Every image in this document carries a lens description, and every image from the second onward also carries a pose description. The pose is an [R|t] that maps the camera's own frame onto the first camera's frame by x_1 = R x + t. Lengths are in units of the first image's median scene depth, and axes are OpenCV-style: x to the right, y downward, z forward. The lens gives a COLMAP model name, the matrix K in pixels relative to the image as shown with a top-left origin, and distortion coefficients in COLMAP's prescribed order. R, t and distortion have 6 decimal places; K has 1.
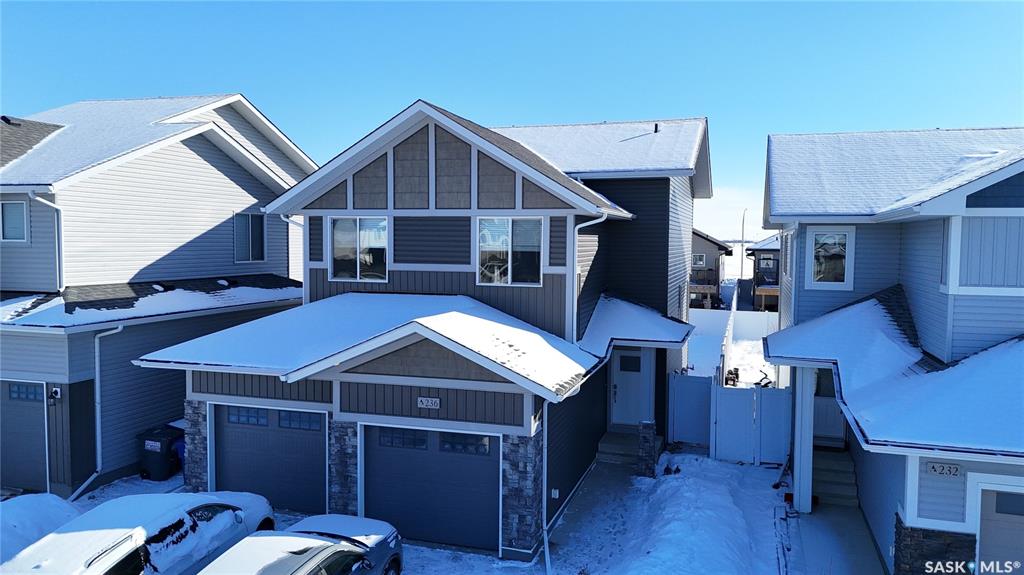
lens RADIAL K [[735.2, 0, 510.8], [0, 735.2, 283.3], [0, 0, 1]] dist [0.062517, -0.024149]
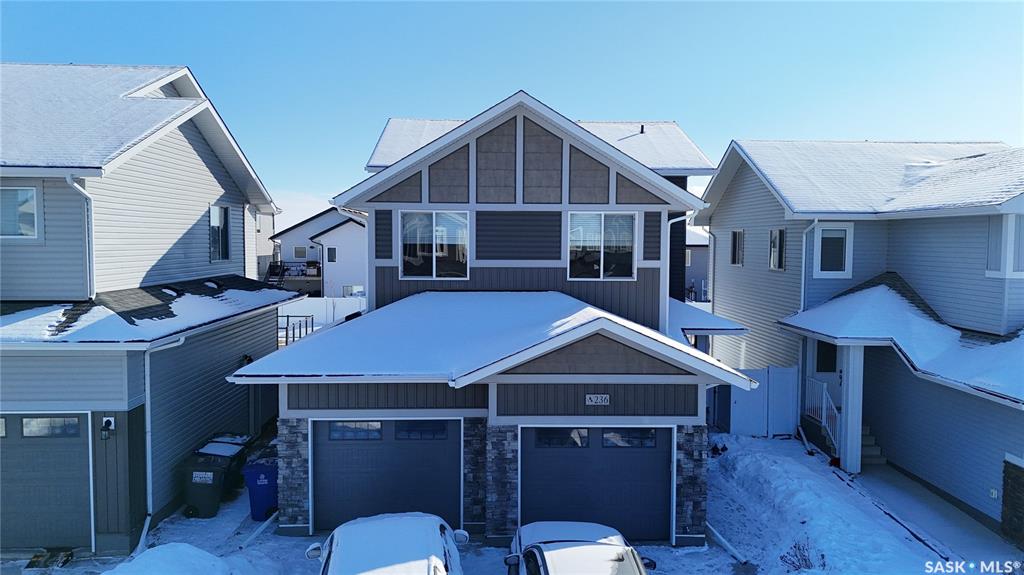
lens RADIAL K [[735.2, 0, 504.9], [0, 735.2, 284.4], [0, 0, 1]] dist [0.062517, -0.024149]
pose [[0.945380, -0.023351, 0.325133, -0.460877], [0.021505, 0.999726, 0.009270, -0.003327], [-0.325261, -0.001771, 0.945623, 0.090376]]
